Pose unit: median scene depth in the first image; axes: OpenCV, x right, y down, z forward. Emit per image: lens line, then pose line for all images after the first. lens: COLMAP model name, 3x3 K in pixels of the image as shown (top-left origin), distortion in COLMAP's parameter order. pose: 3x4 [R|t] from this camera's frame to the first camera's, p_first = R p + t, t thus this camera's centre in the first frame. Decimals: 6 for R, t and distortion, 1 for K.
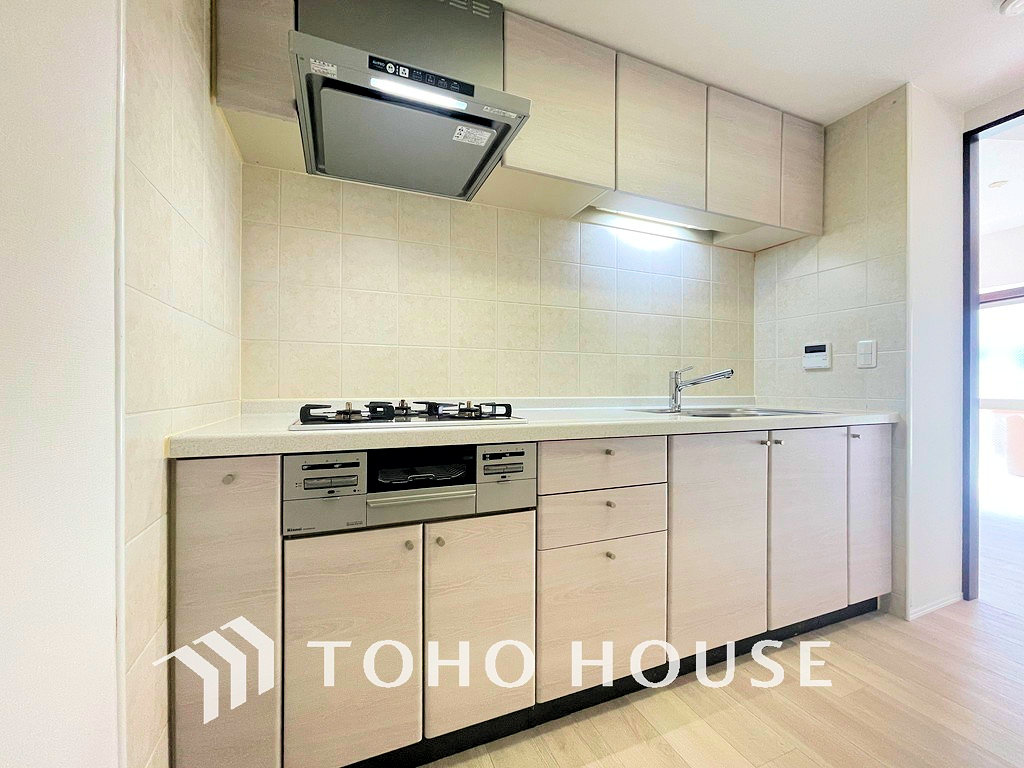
lens RADIAL K [[410.1, 0, 520.9], [0, 410.1, 386.0], [0, 0, 1]] dist [-0.002578, -0.000493]
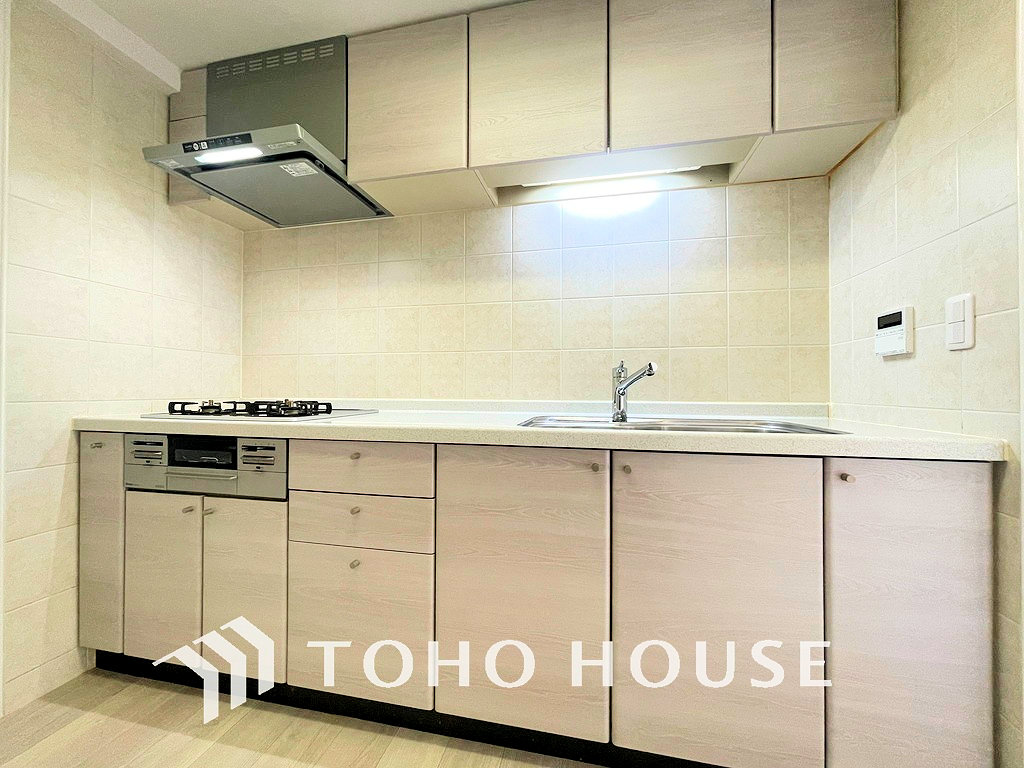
lens RADIAL K [[410.1, 0, 517.7], [0, 410.1, 386.8], [0, 0, 1]] dist [-0.002578, -0.000493]
pose [[0.821797, -0.003963, -0.569767, 1.053095], [0.001375, 0.999987, -0.004972, 0.004946], [0.569779, 0.003302, 0.821791, 0.419128]]
